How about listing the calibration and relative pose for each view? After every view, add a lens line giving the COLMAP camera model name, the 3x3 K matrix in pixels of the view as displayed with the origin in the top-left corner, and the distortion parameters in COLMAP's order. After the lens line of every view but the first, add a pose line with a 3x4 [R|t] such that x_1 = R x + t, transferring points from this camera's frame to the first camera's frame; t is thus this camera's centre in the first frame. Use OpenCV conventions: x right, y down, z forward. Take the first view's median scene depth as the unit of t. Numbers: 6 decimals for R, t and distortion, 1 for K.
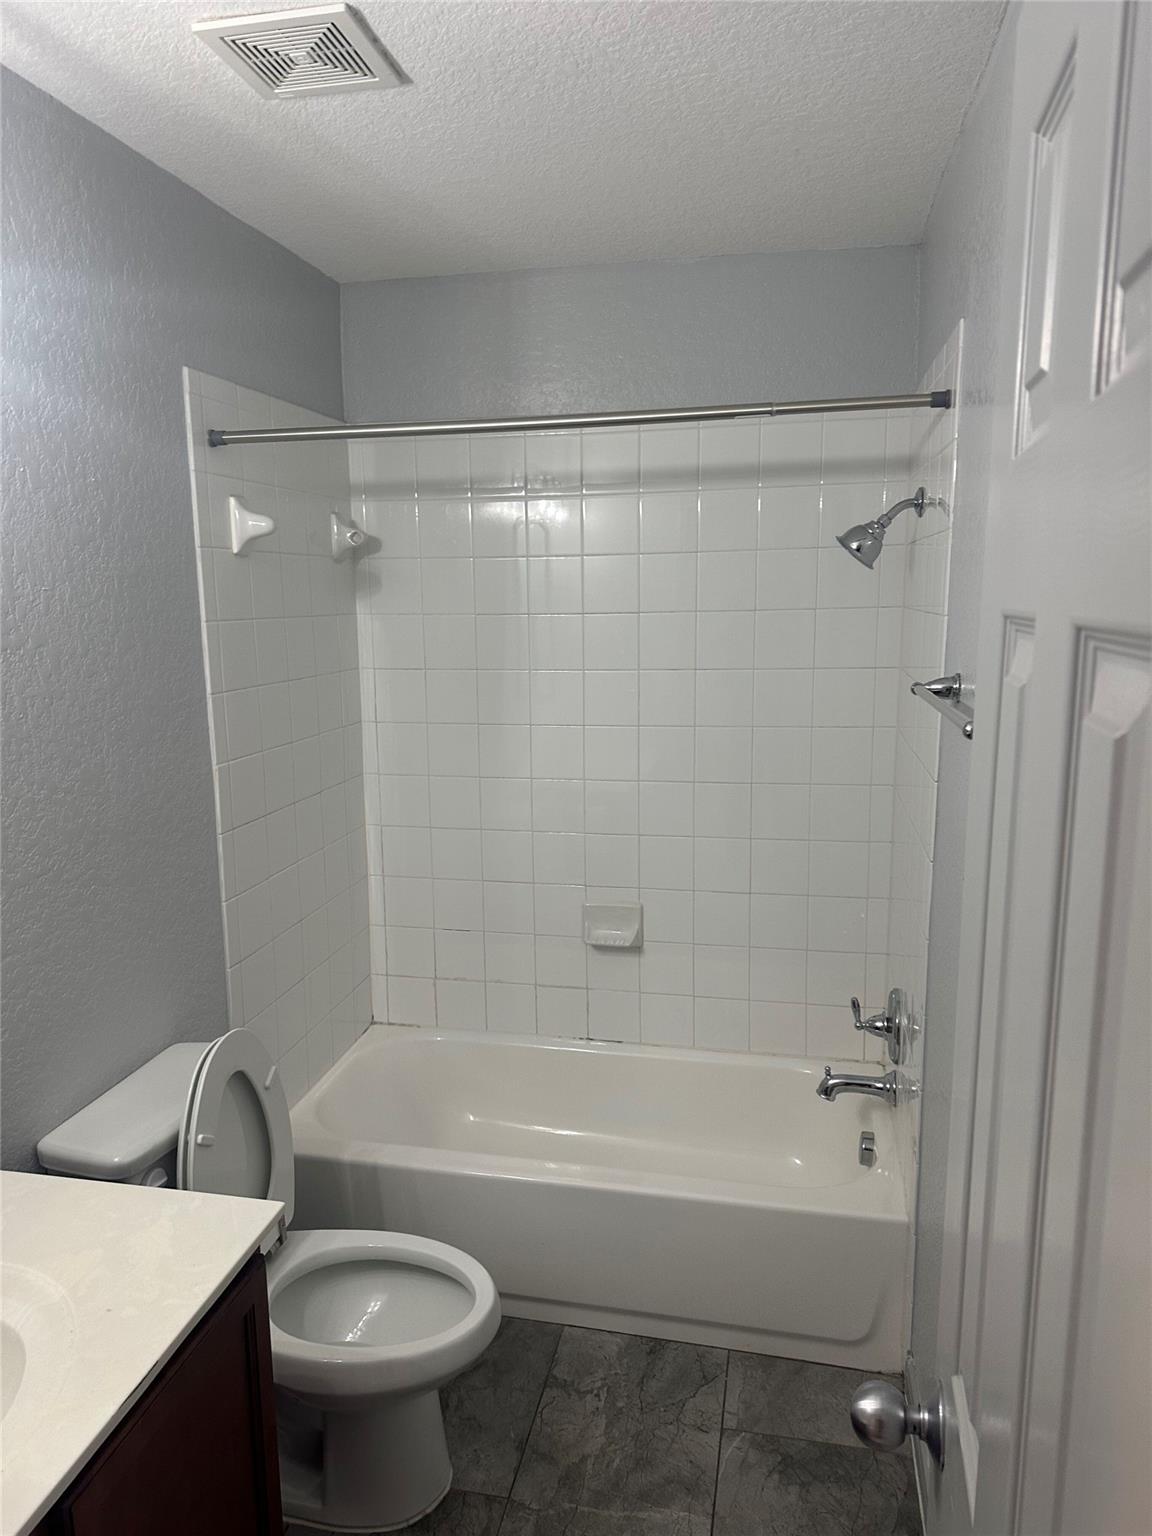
lens RADIAL K [[1066.9, 0, 556.5], [0, 1066.9, 775.3], [0, 0, 1]] dist [0.050722, -0.076221]
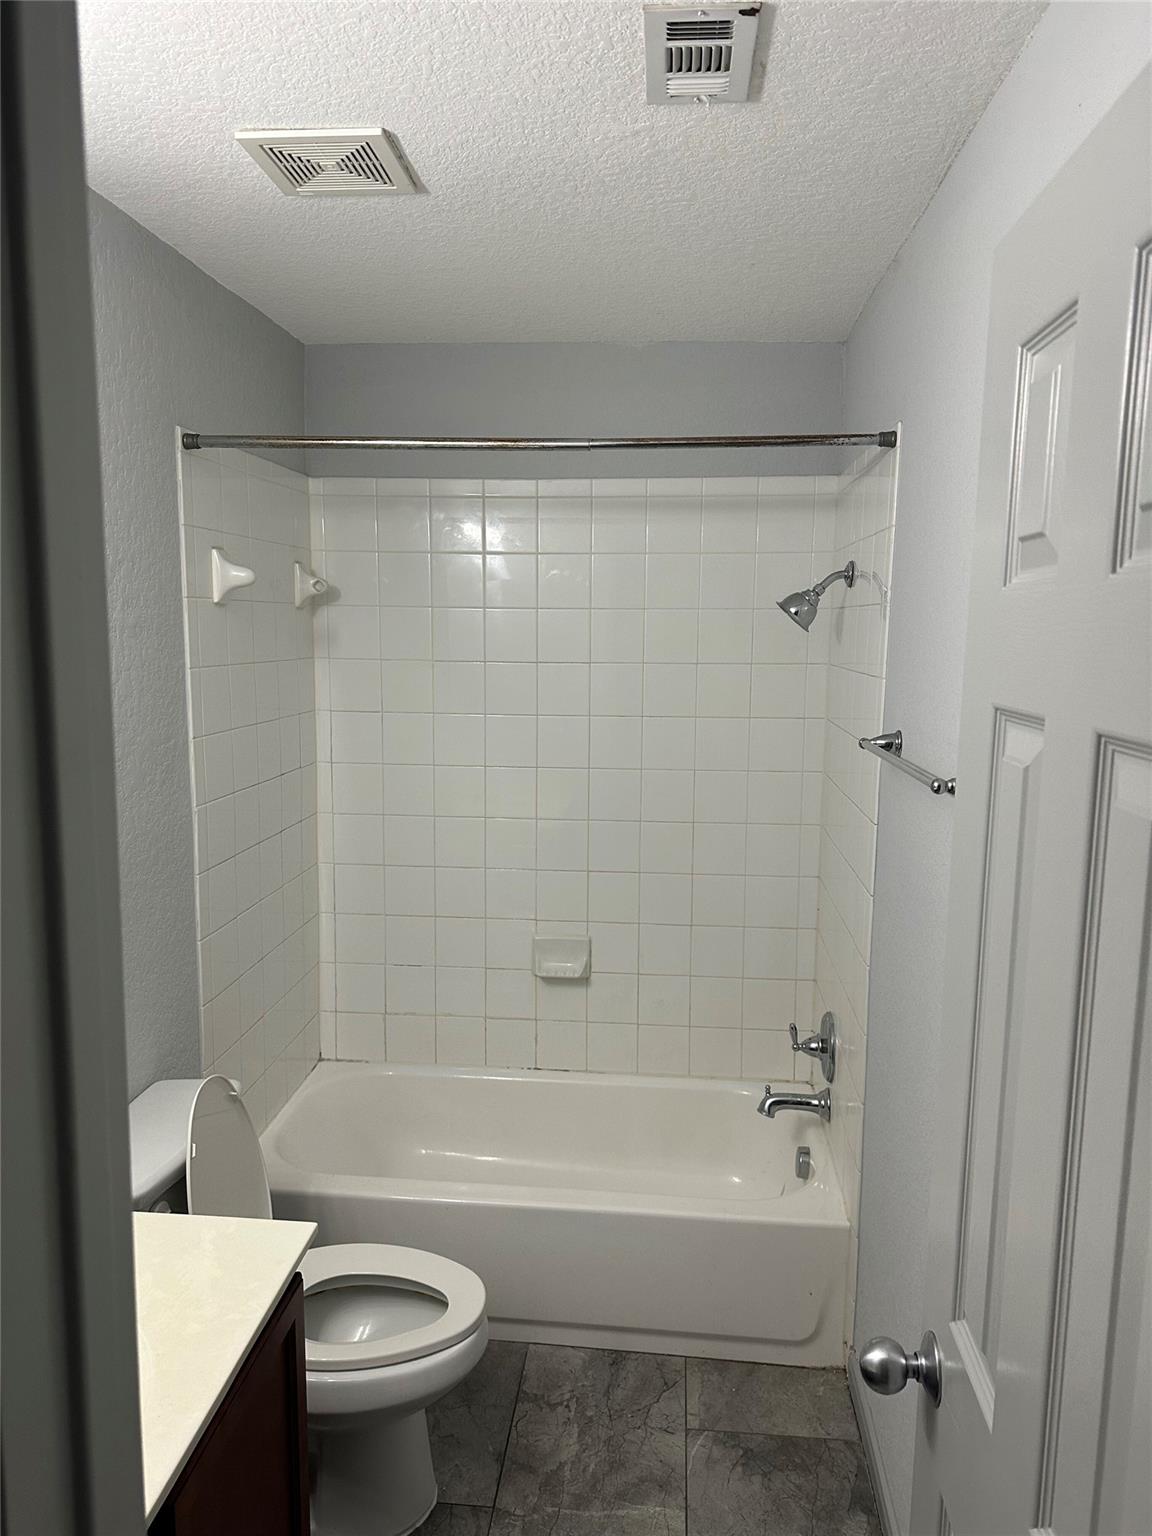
lens RADIAL K [[1069.8, 0, 576.0], [0, 1069.8, 768.0], [0, 0, 1]] dist [0.062057, -0.090946]
pose [[0.992308, 0.006212, 0.123640, -0.085787], [-0.001602, 0.999301, -0.037351, -0.009518], [-0.123785, 0.036865, 0.991624, -0.072588]]
